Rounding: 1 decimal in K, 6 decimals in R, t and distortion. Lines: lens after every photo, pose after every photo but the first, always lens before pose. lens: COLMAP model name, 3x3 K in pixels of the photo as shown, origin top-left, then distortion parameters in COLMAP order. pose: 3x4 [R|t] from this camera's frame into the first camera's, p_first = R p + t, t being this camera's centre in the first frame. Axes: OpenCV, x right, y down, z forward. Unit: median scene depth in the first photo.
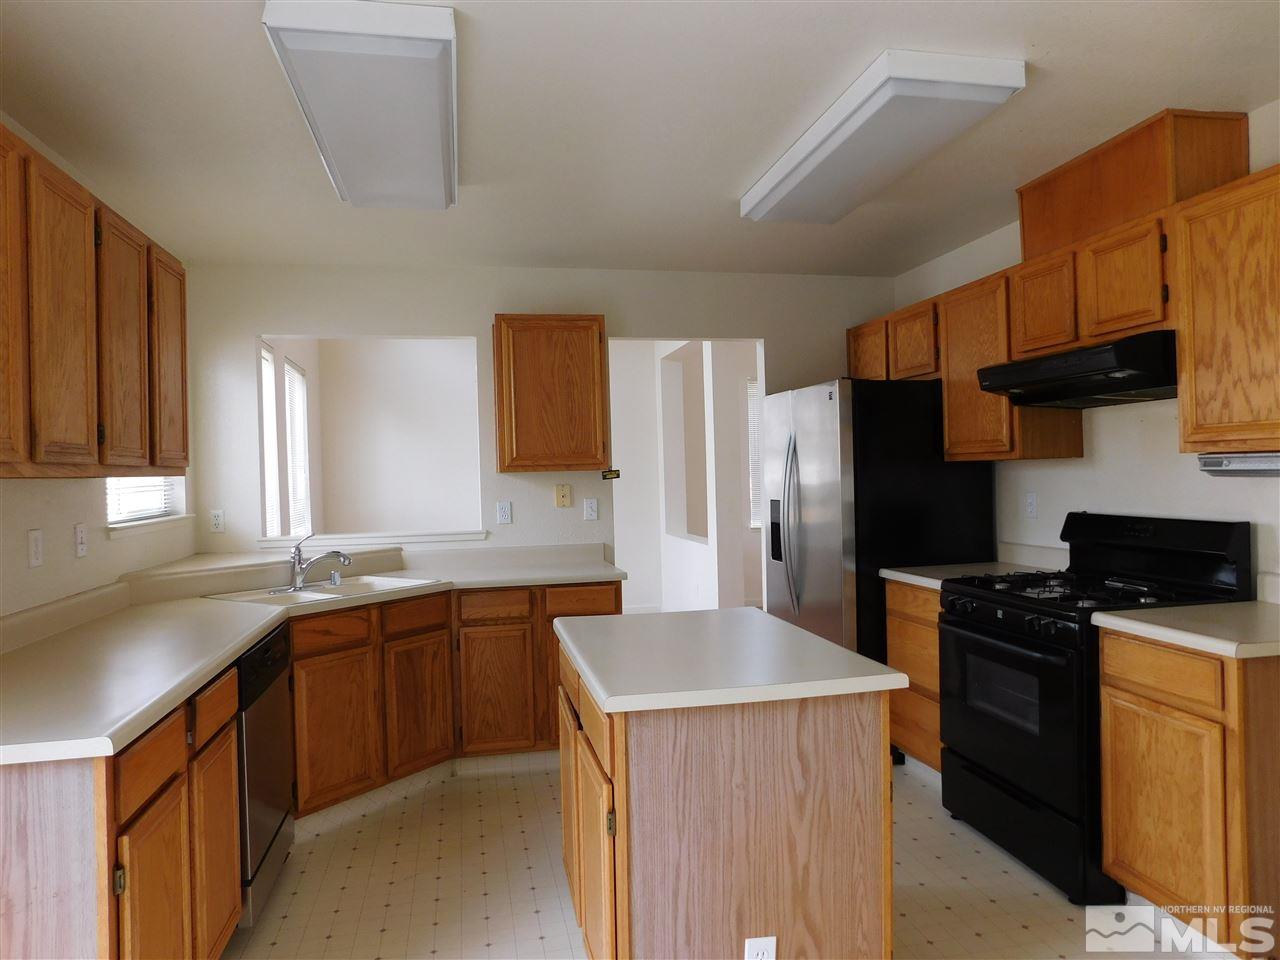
lens RADIAL K [[847.4, 0, 632.4], [0, 847.4, 478.1], [0, 0, 1]] dist [-0.047081, 0.027994]
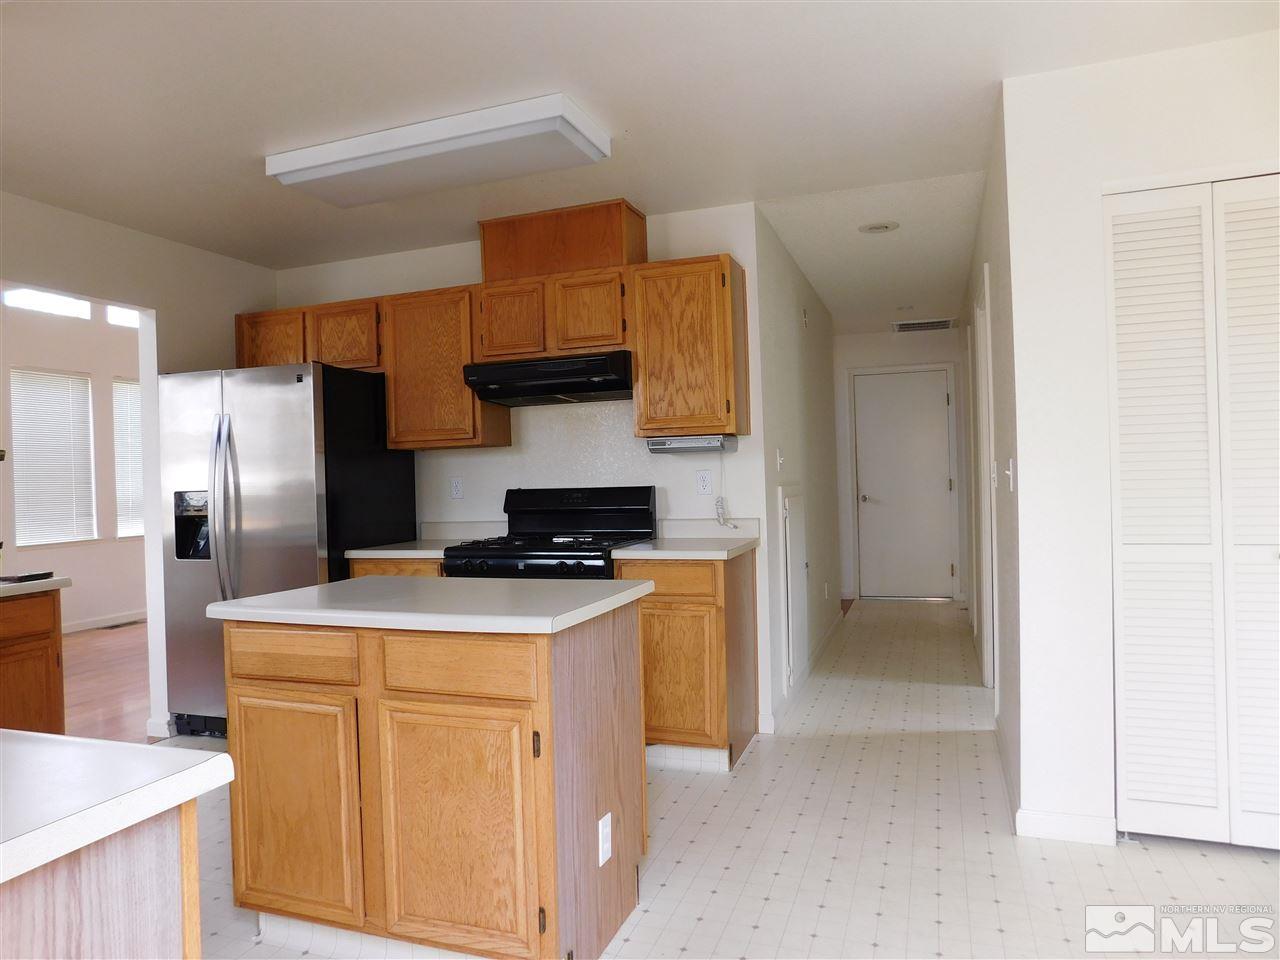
lens RADIAL K [[847.4, 0, 632.6], [0, 847.4, 478.3], [0, 0, 1]] dist [-0.047081, 0.027994]
pose [[0.530081, 0.005326, 0.847930, -0.614872], [0.021719, 0.999567, -0.019856, 0.073643], [-0.847669, 0.028941, 0.529735, 0.242501]]
